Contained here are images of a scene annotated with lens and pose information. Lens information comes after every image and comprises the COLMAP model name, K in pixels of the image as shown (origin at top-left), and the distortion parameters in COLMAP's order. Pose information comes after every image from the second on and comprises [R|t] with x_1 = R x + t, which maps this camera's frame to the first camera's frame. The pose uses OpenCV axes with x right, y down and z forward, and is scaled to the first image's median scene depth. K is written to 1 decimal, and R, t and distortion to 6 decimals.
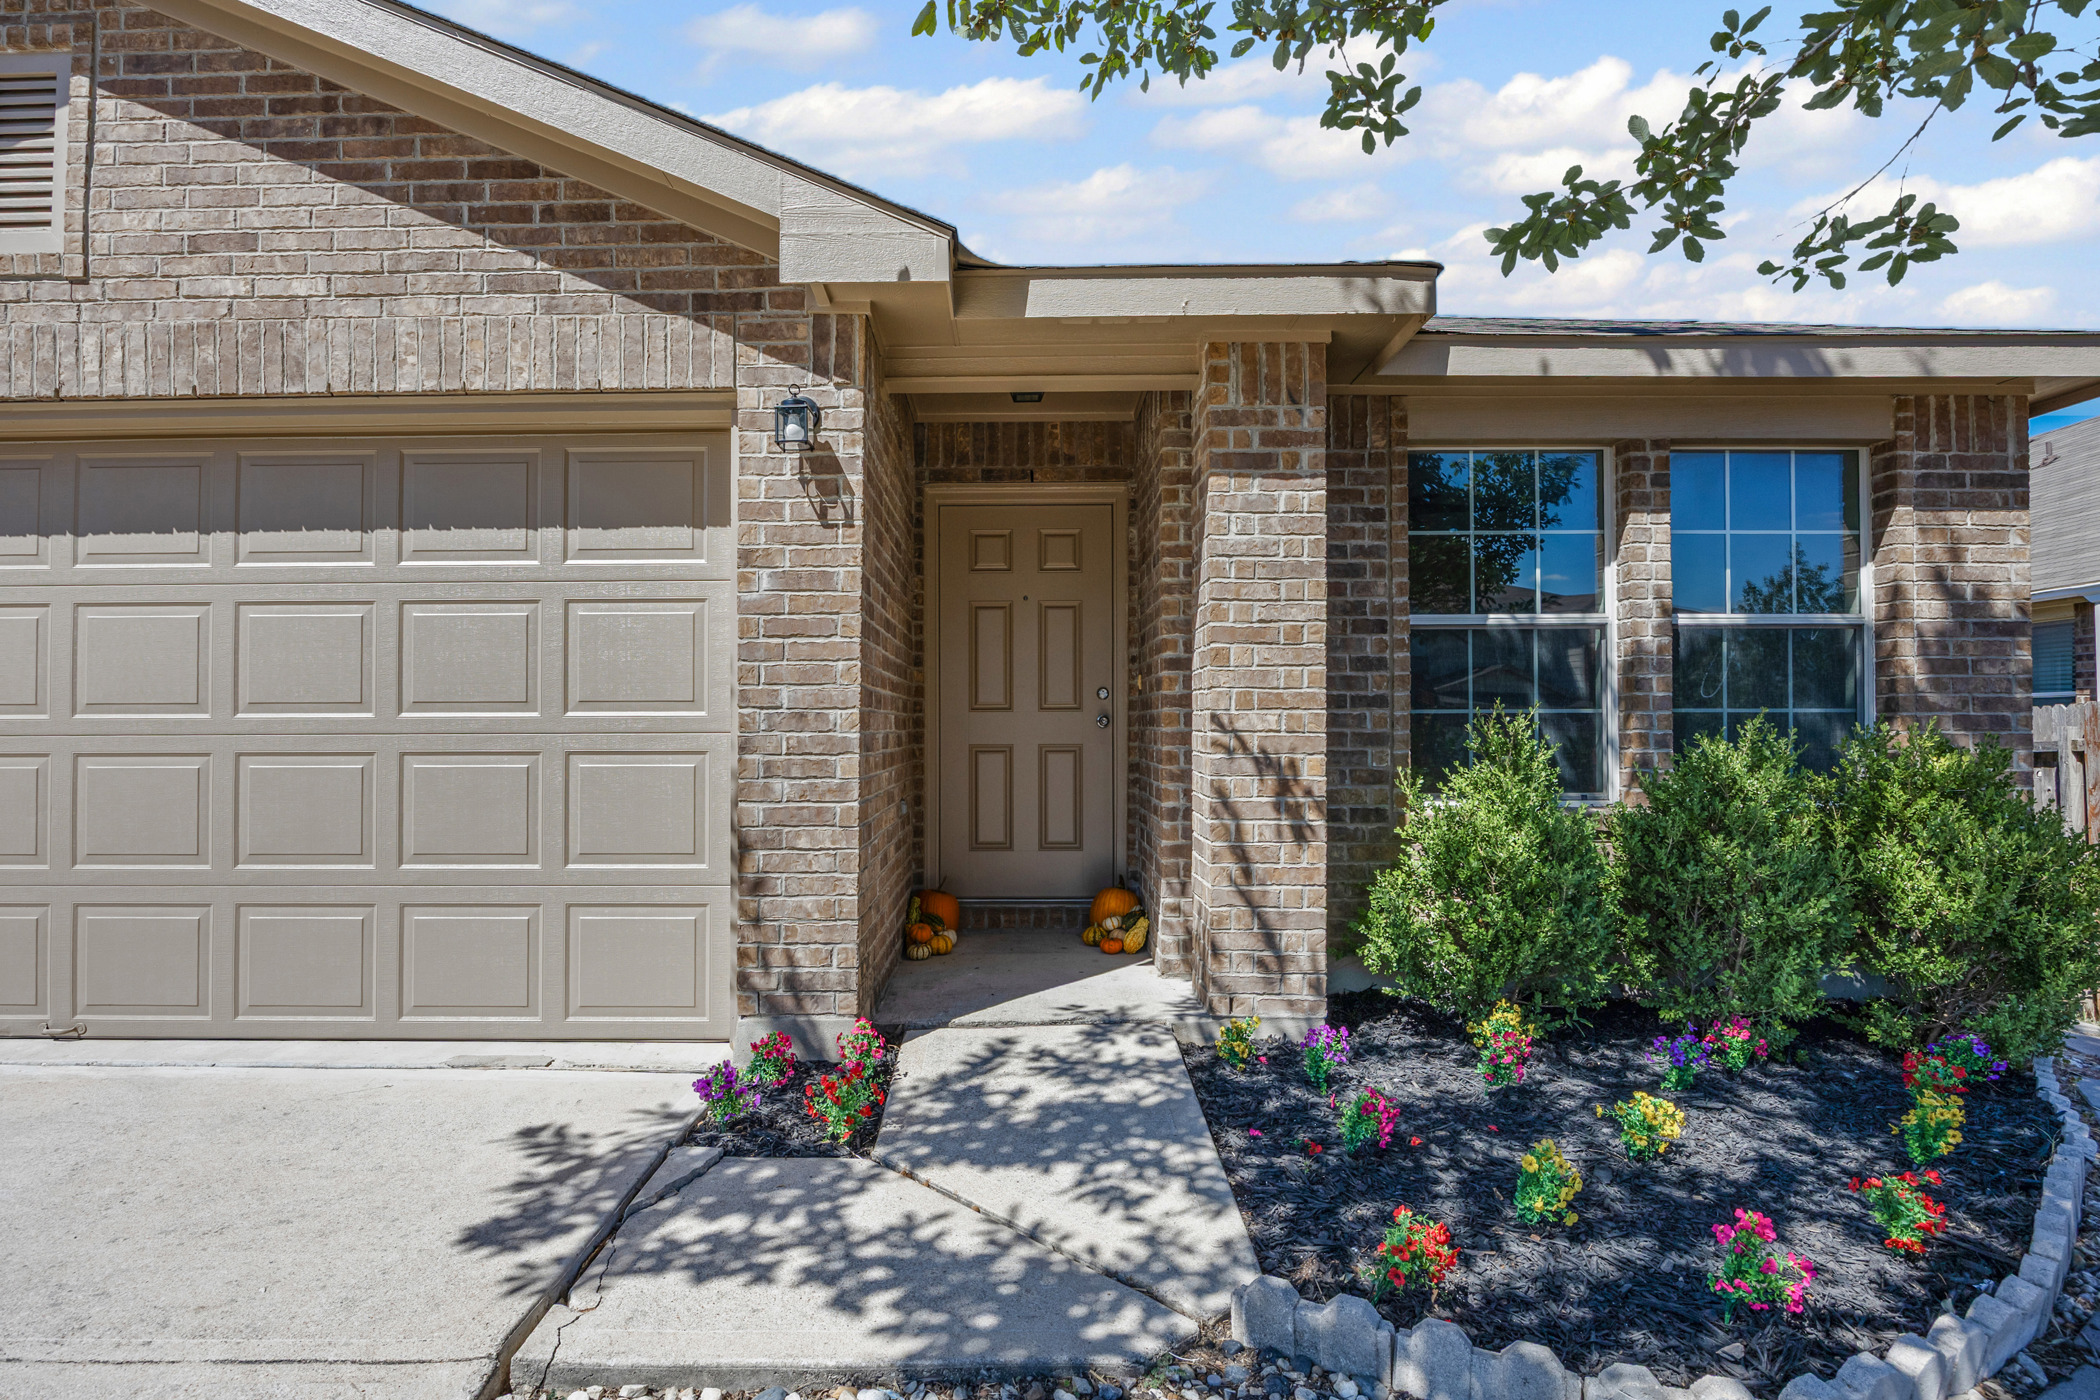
lens RADIAL K [[1087.5, 0, 1048.0], [0, 1087.5, 699.8], [0, 0, 1]] dist [-0.015950, -0.000879]
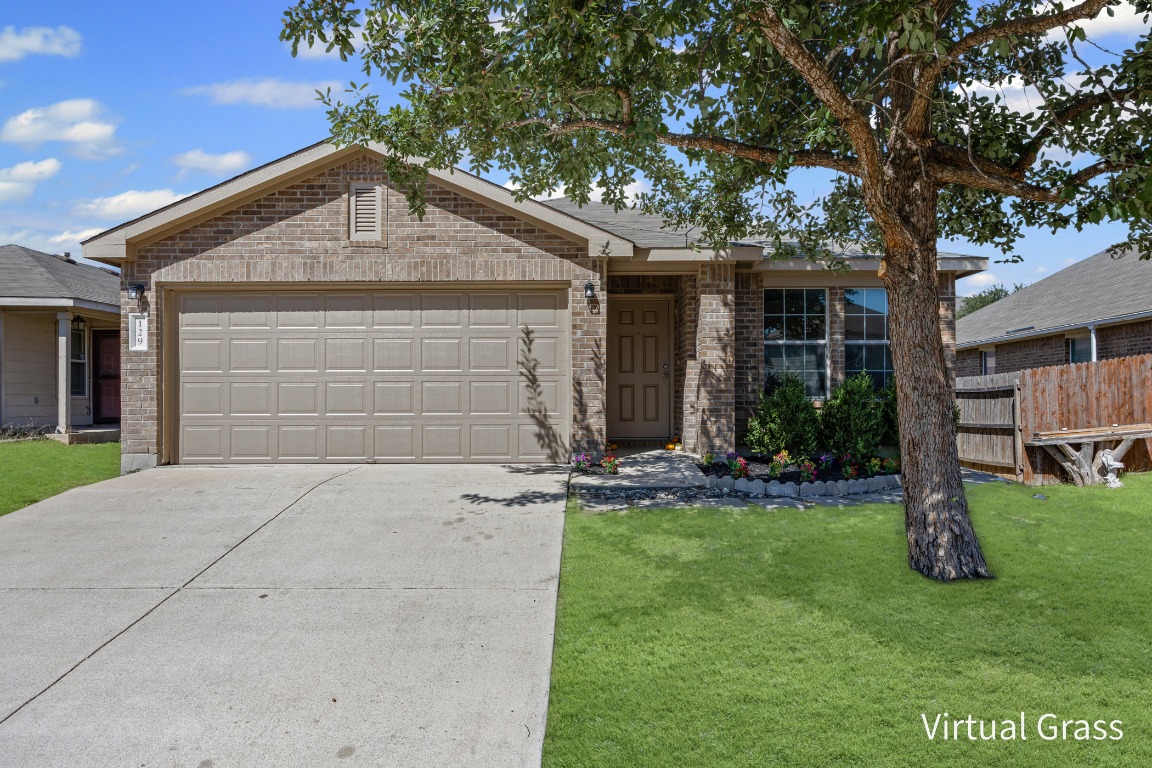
lens RADIAL K [[857.3, 0, 576.2], [0, 857.3, 385.1], [0, 0, 1]] dist [0.000789, -0.001009]
pose [[0.999956, 0.000963, -0.009294, -0.228806], [-0.001010, 0.999986, -0.005112, 0.076259], [0.009289, 0.005121, 0.999944, -1.767312]]
